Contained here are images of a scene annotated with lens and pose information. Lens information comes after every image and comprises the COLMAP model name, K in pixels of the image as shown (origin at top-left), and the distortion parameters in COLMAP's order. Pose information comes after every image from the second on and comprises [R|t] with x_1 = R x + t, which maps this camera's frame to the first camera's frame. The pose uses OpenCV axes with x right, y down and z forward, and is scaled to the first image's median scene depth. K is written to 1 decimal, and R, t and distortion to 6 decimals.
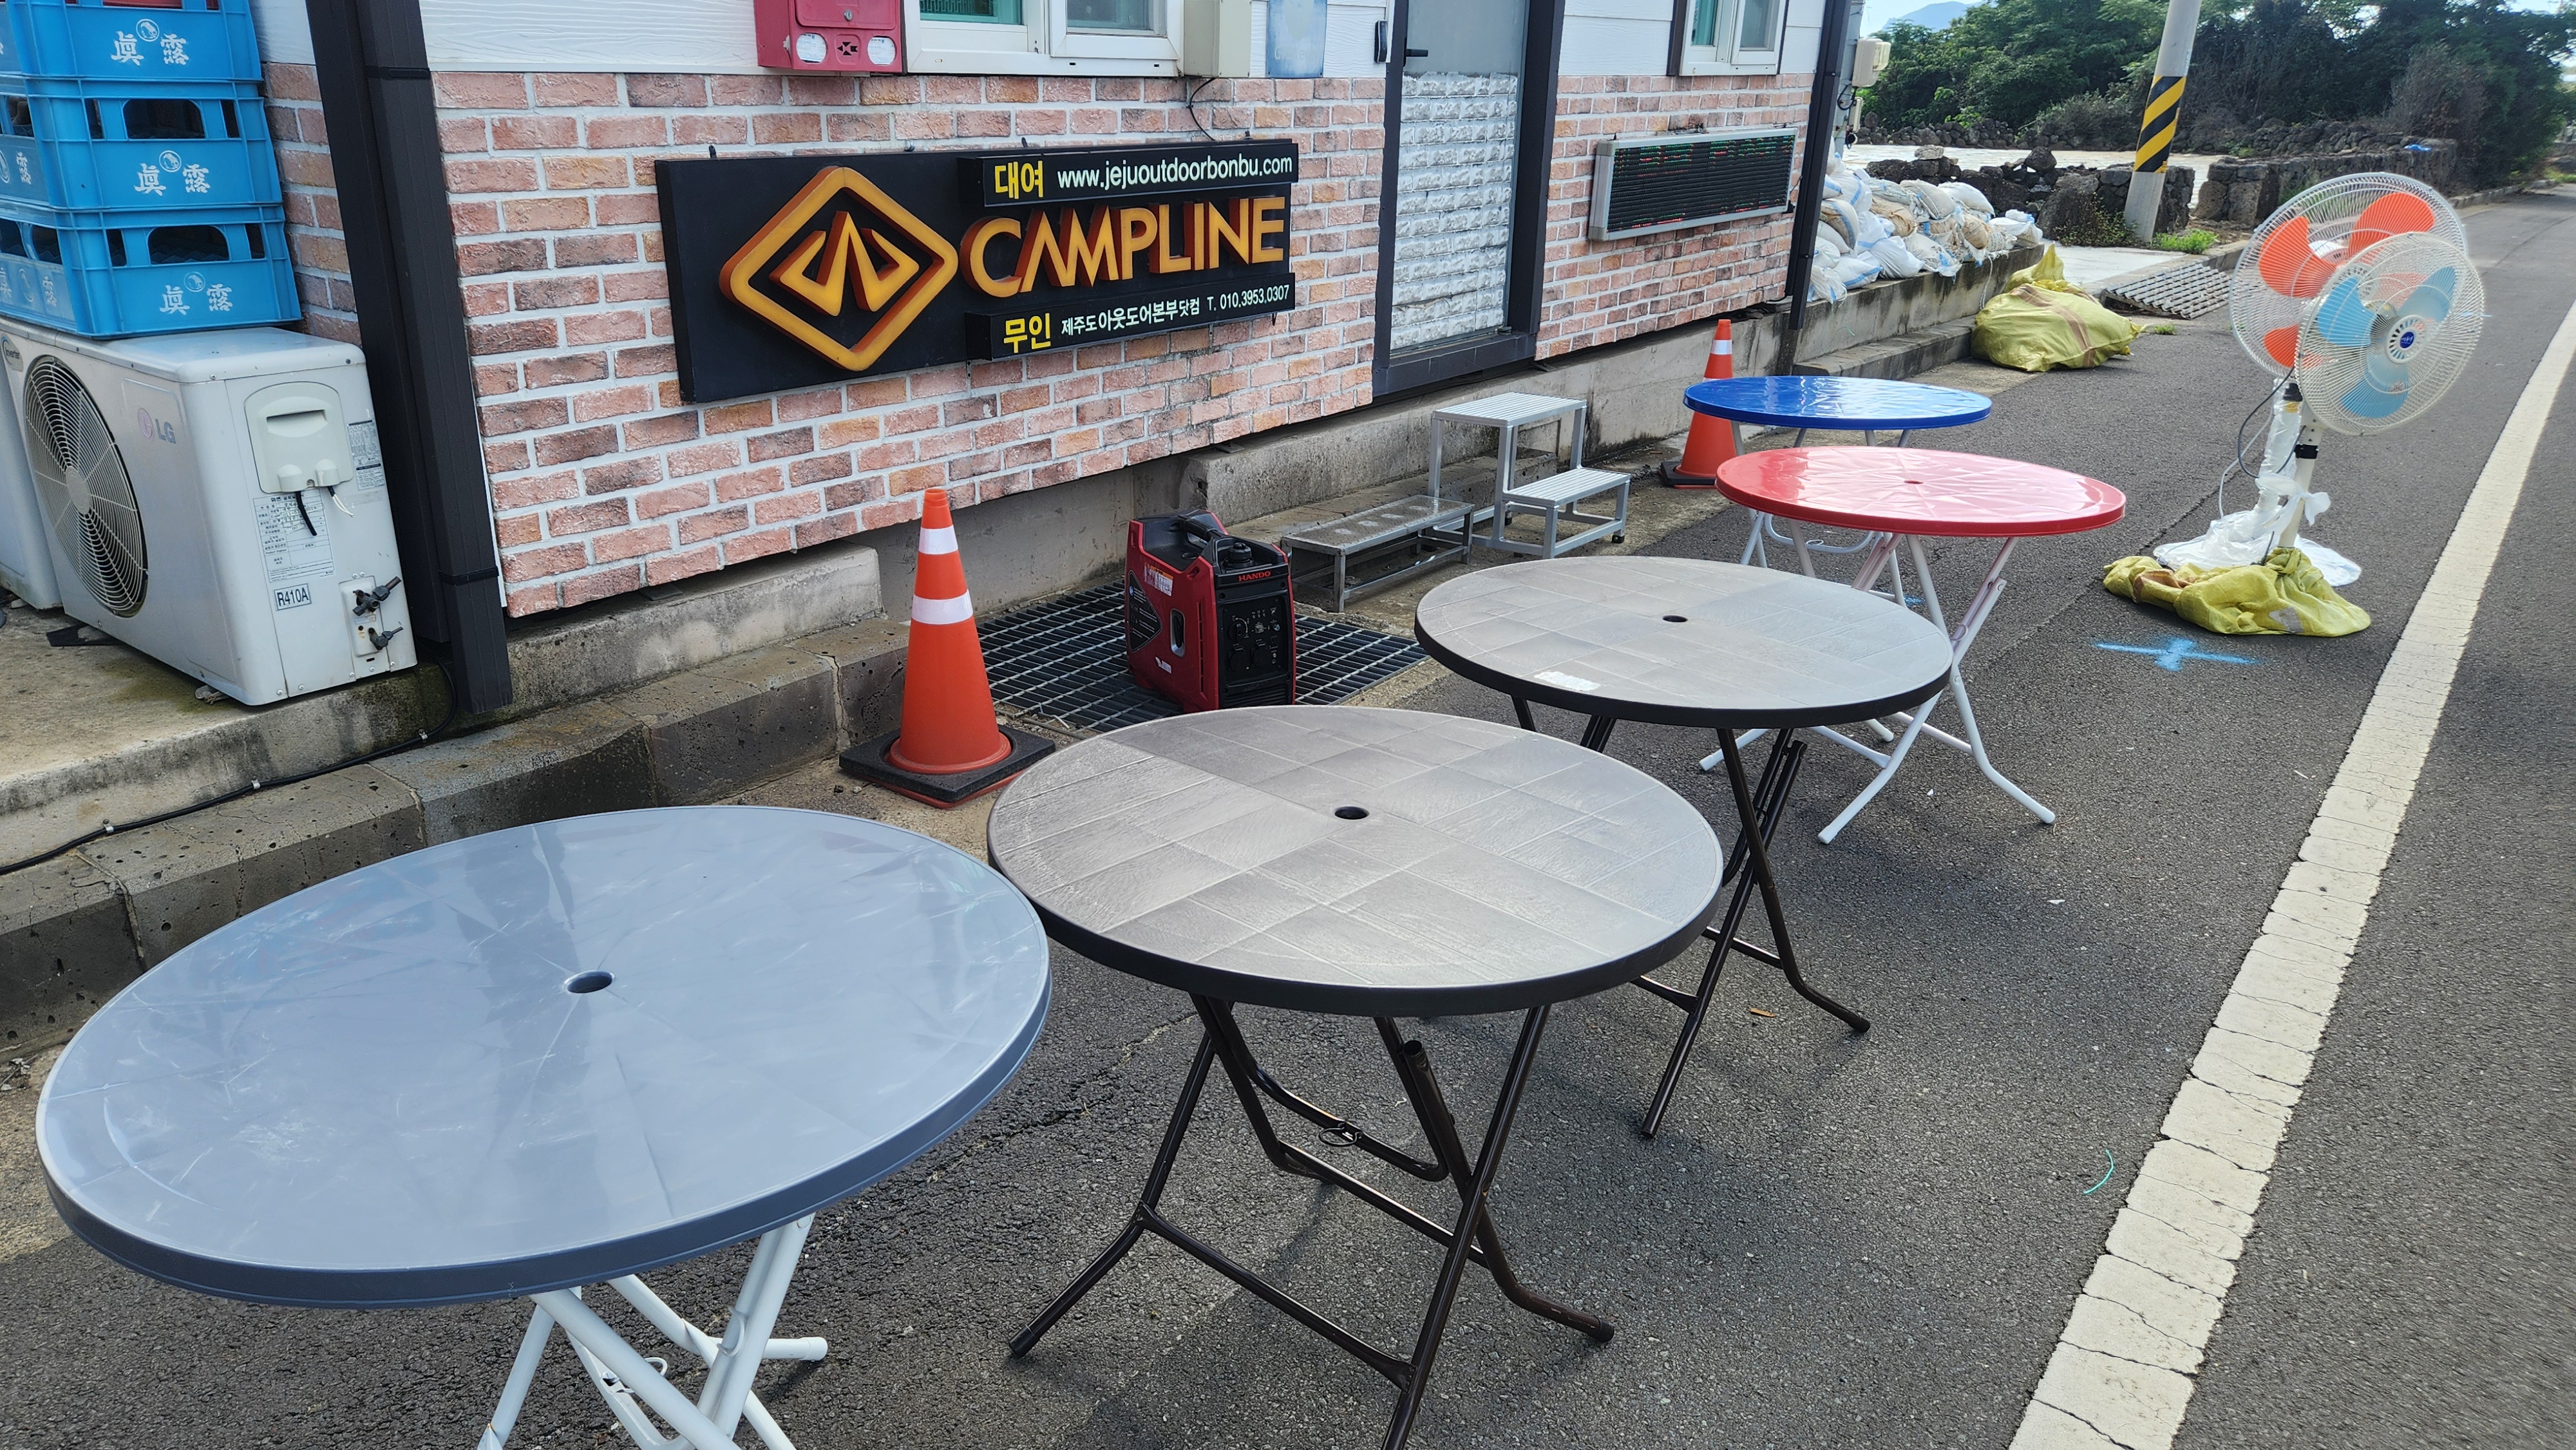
lens RADIAL K [[1699.6, 0, 1247.6], [0, 1699.6, 728.3], [0, 0, 1]] dist [0.090324, -0.079001]
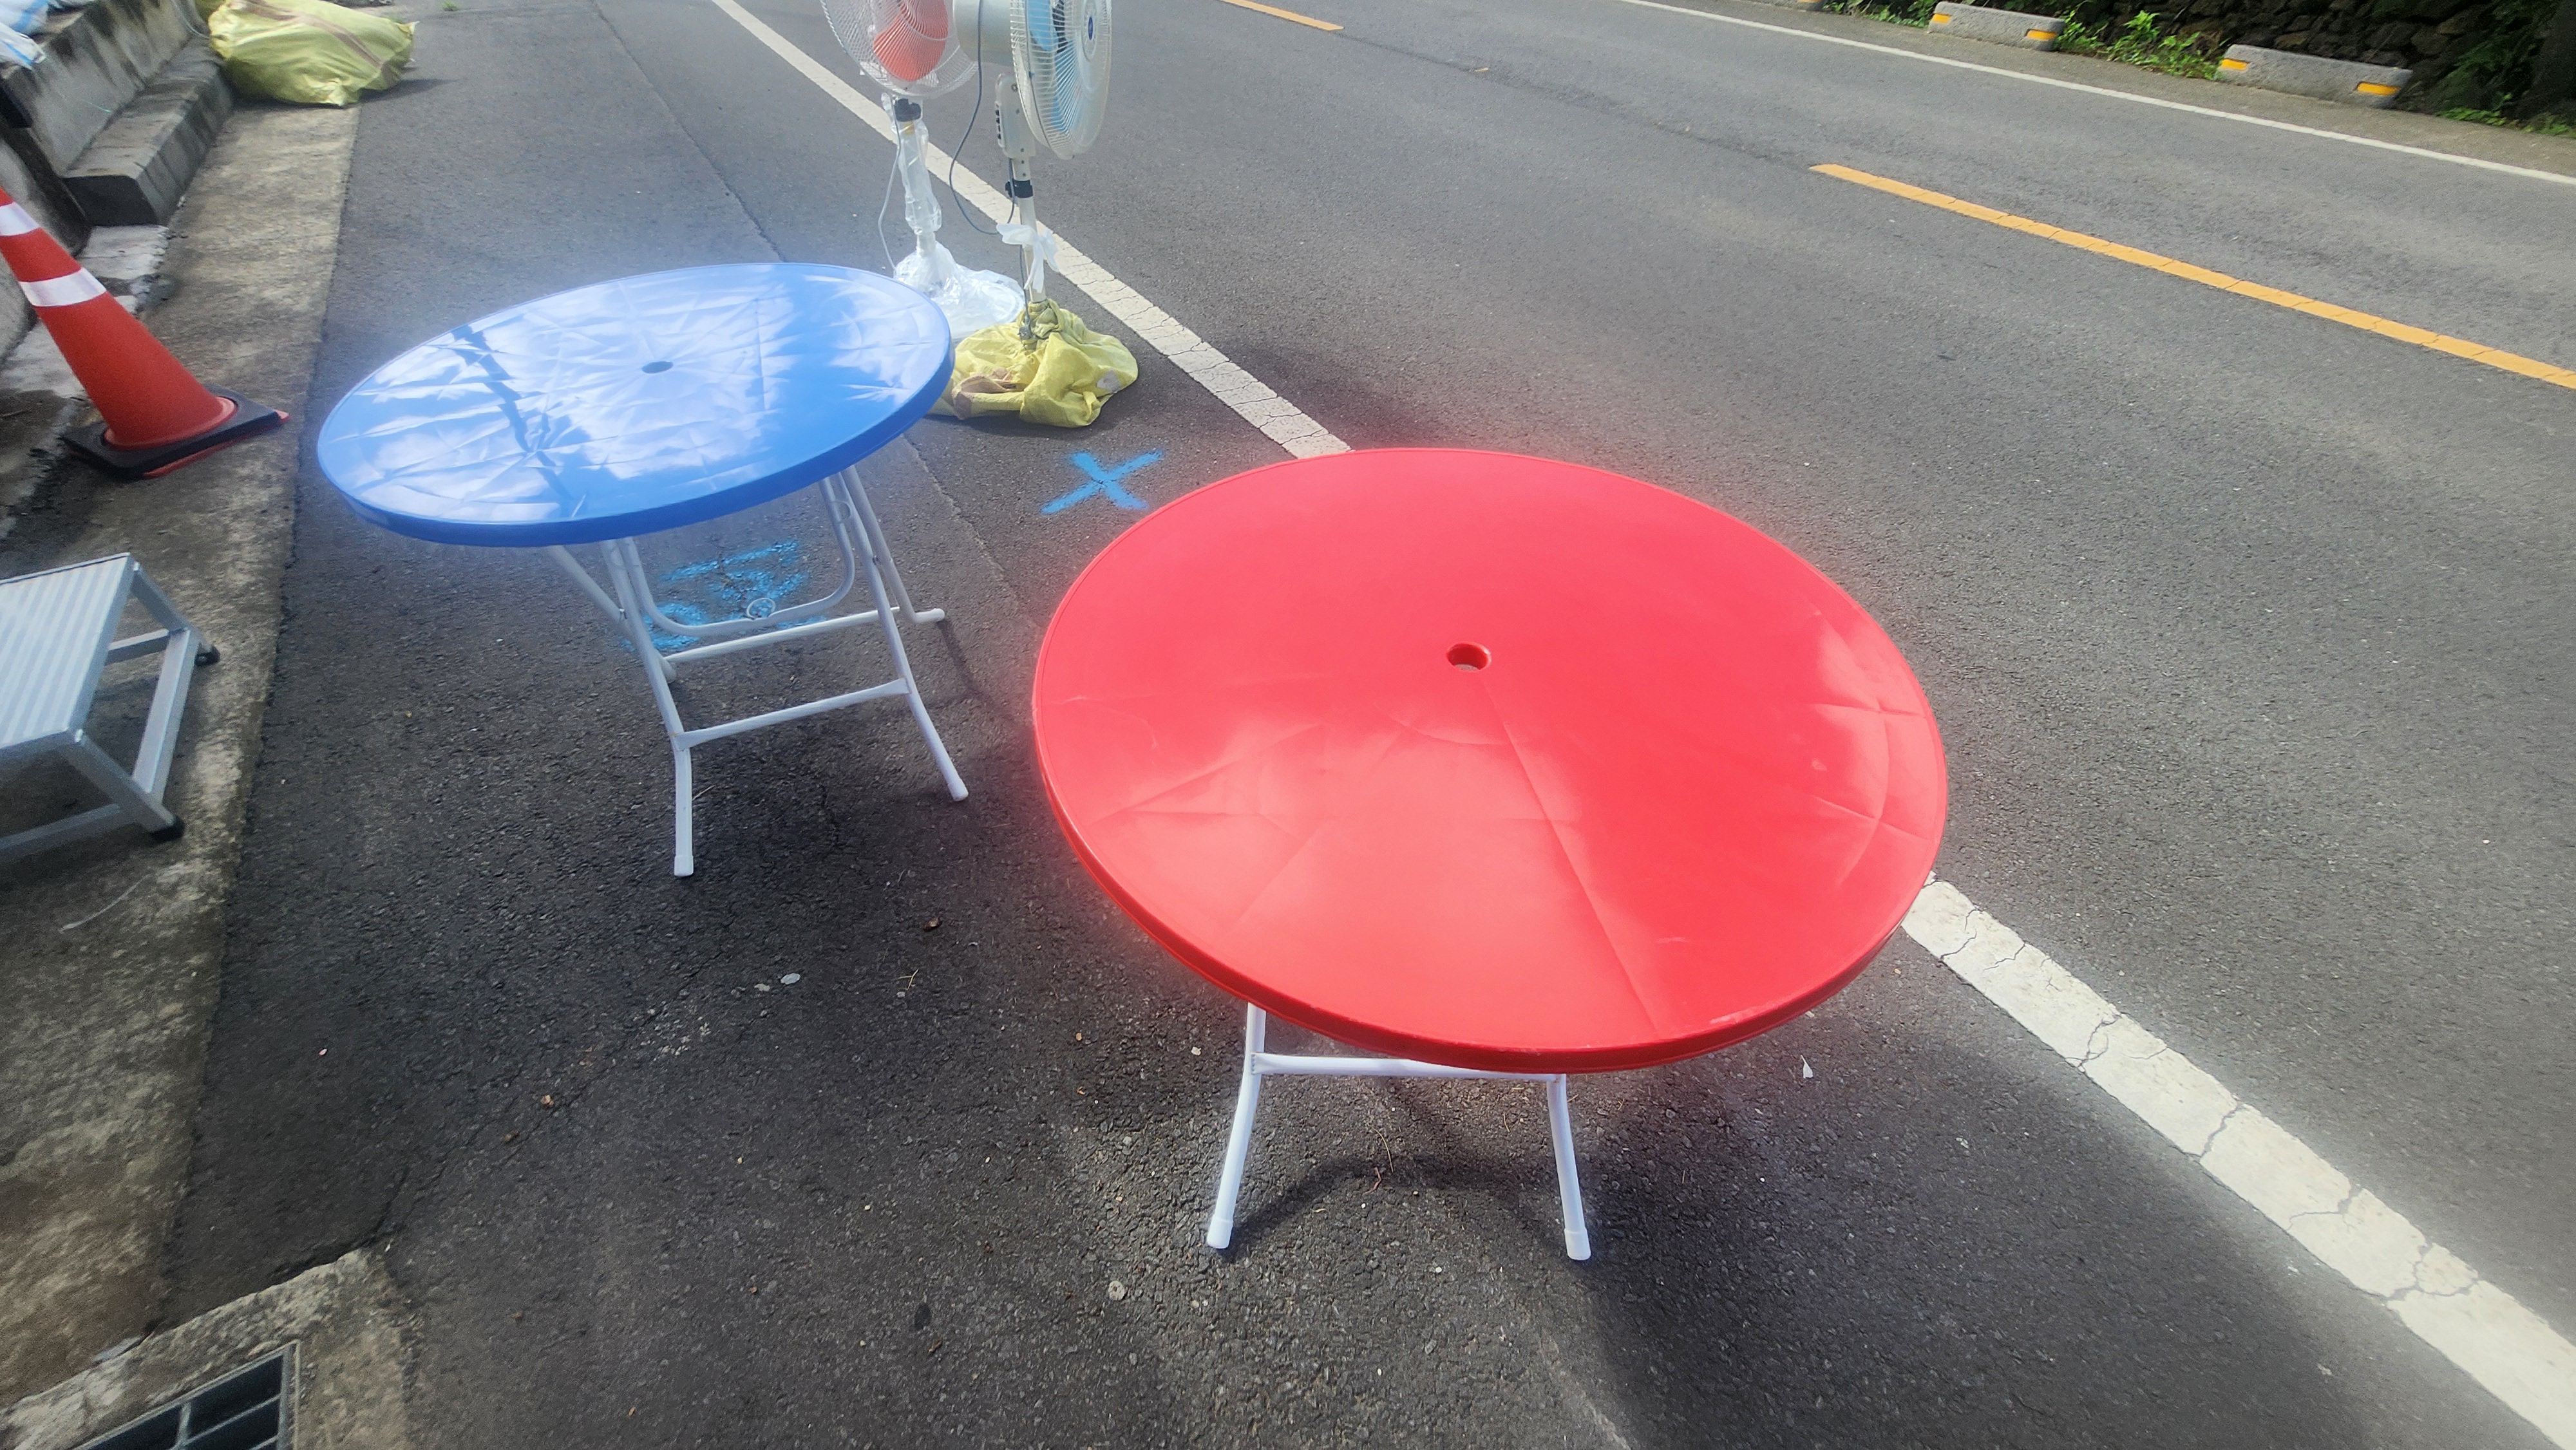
lens RADIAL K [[1036.7, 0, 1283.8], [0, 1036.7, 737.6], [0, 0, 1]] dist [-0.011284, 0.005233]
pose [[0.363476, -0.649590, 0.667771, 0.152041], [0.321785, 0.760223, 0.564372, -0.247313], [-0.874265, 0.009743, 0.485351, 0.773375]]
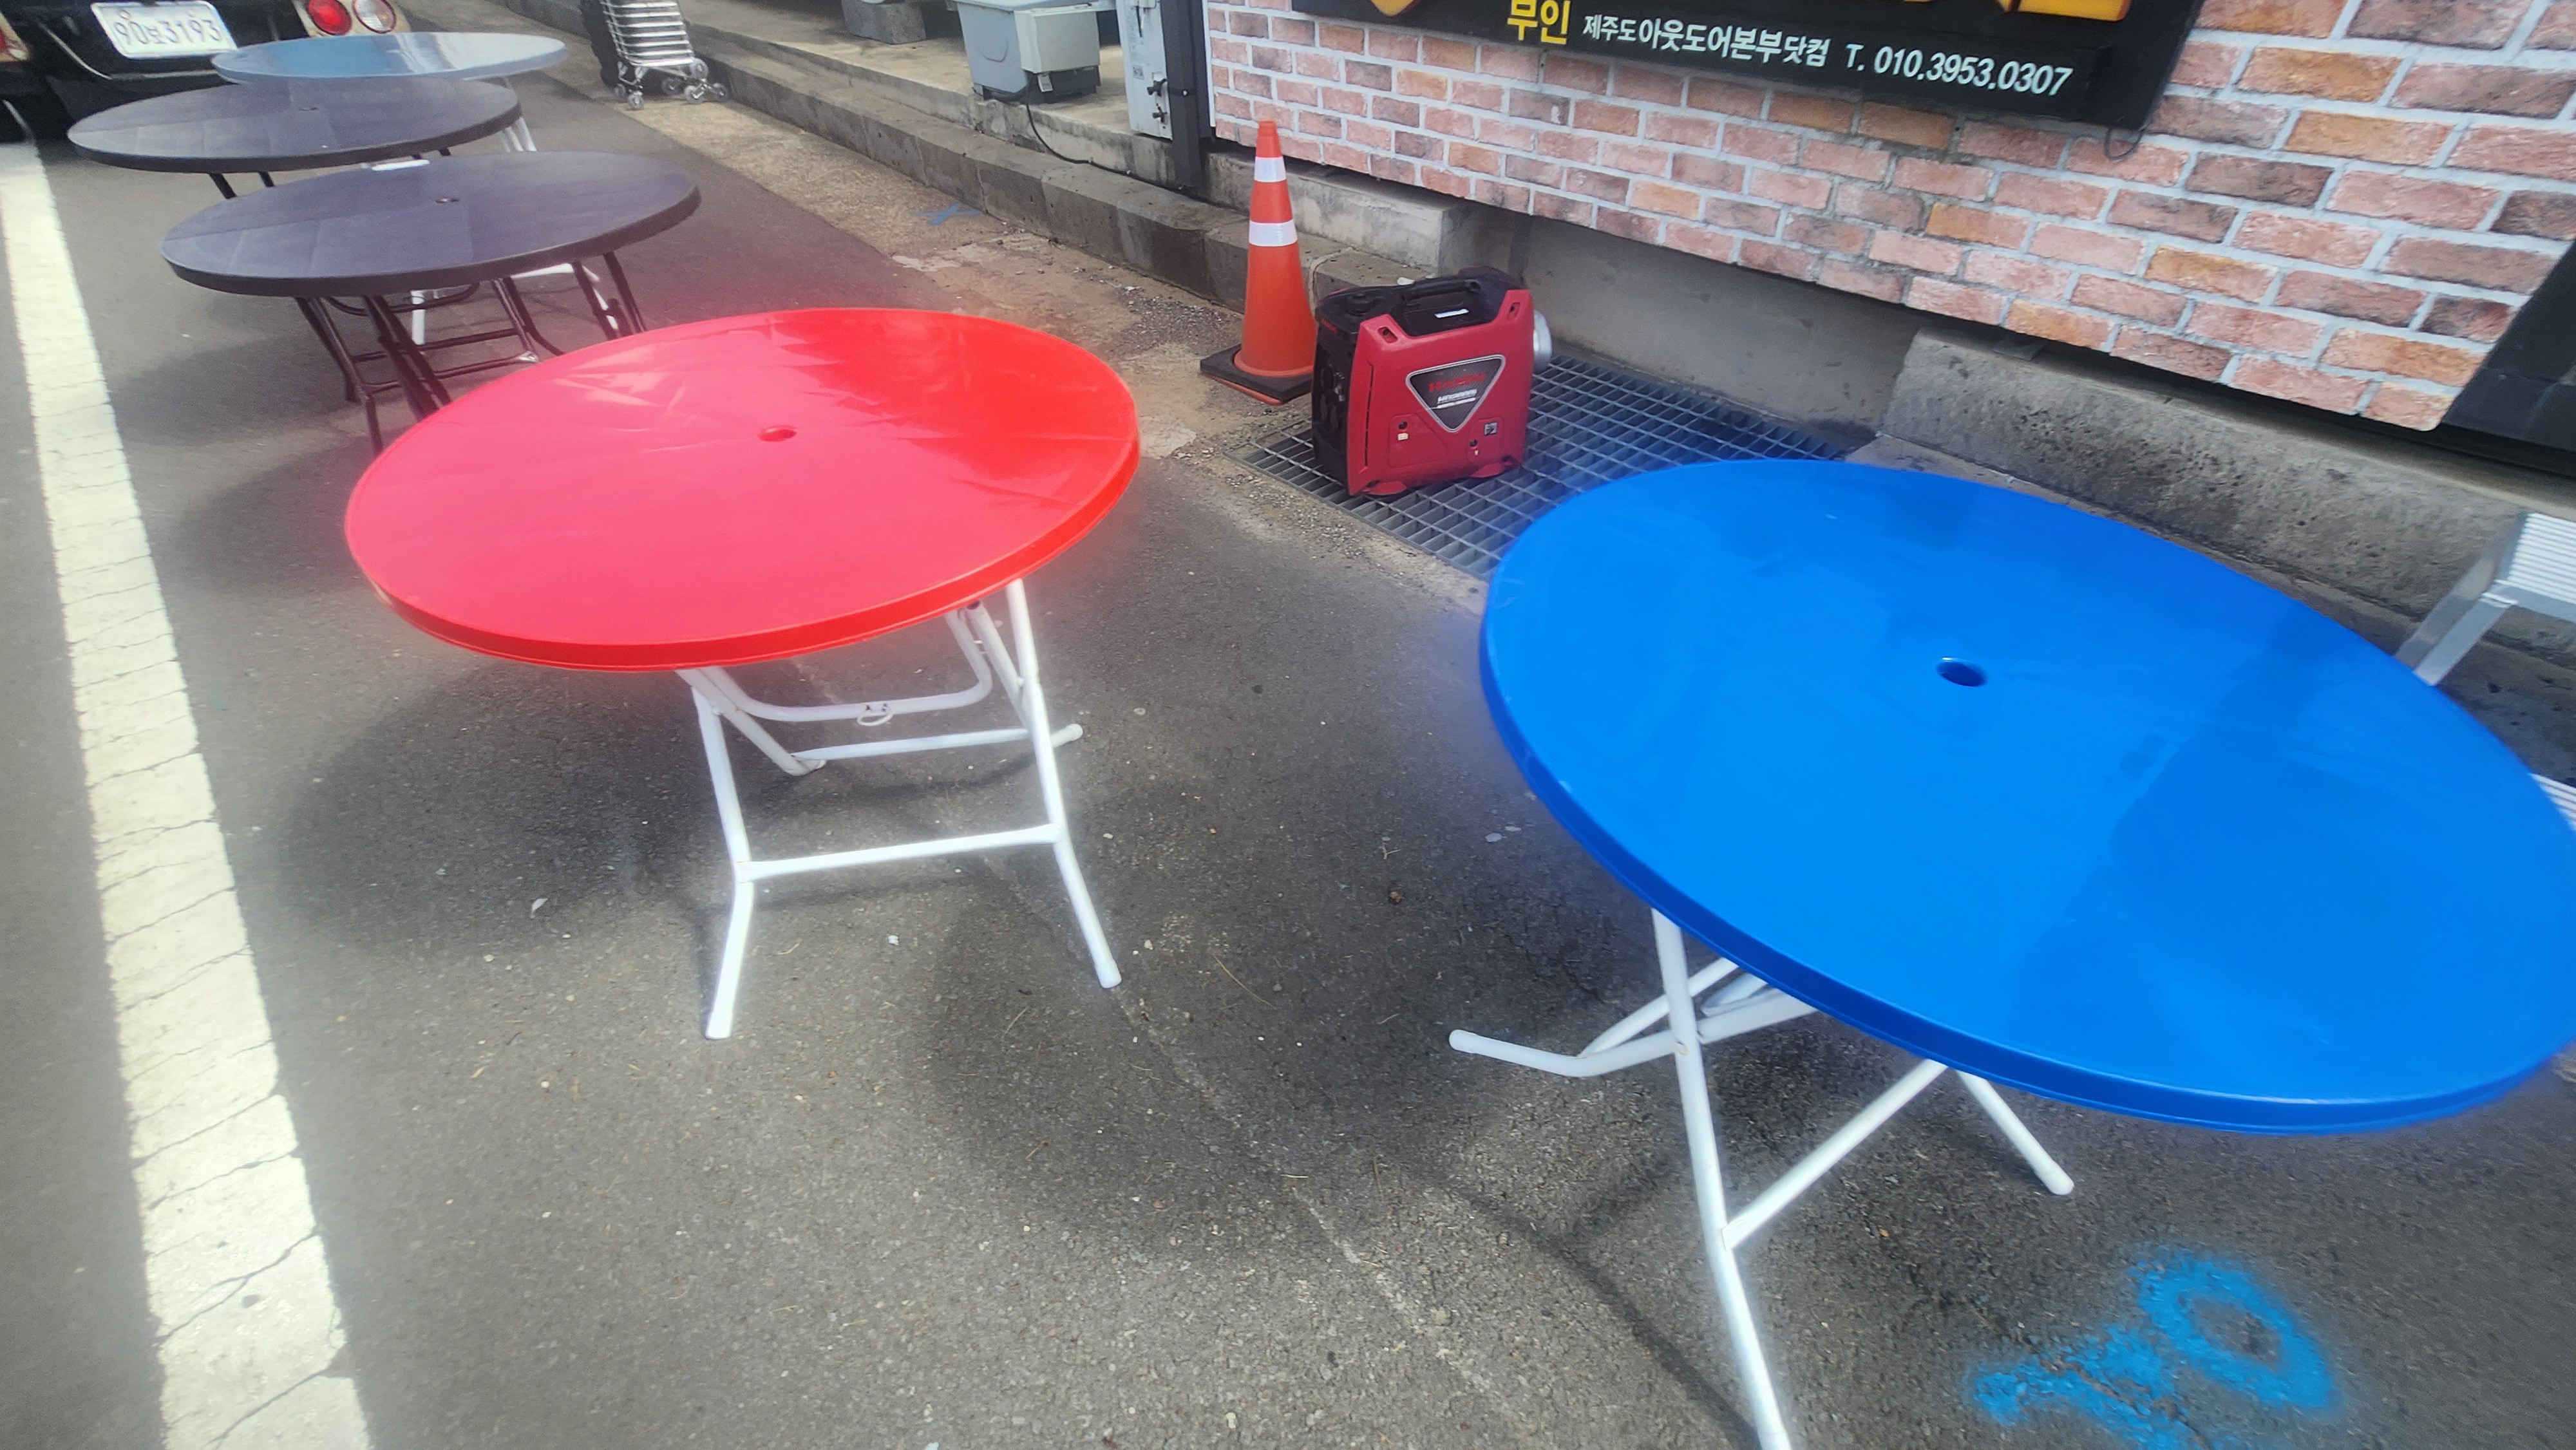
lens RADIAL K [[1057.5, 0, 1312.1], [0, 1057.5, 754.3], [0, 0, 1]] dist [-0.010164, 0.005934]
pose [[-0.160539, 0.648025, -0.744507, 0.566952], [-0.351376, 0.667354, 0.656638, -0.299132], [0.922368, 0.367018, 0.120564, 0.974608]]
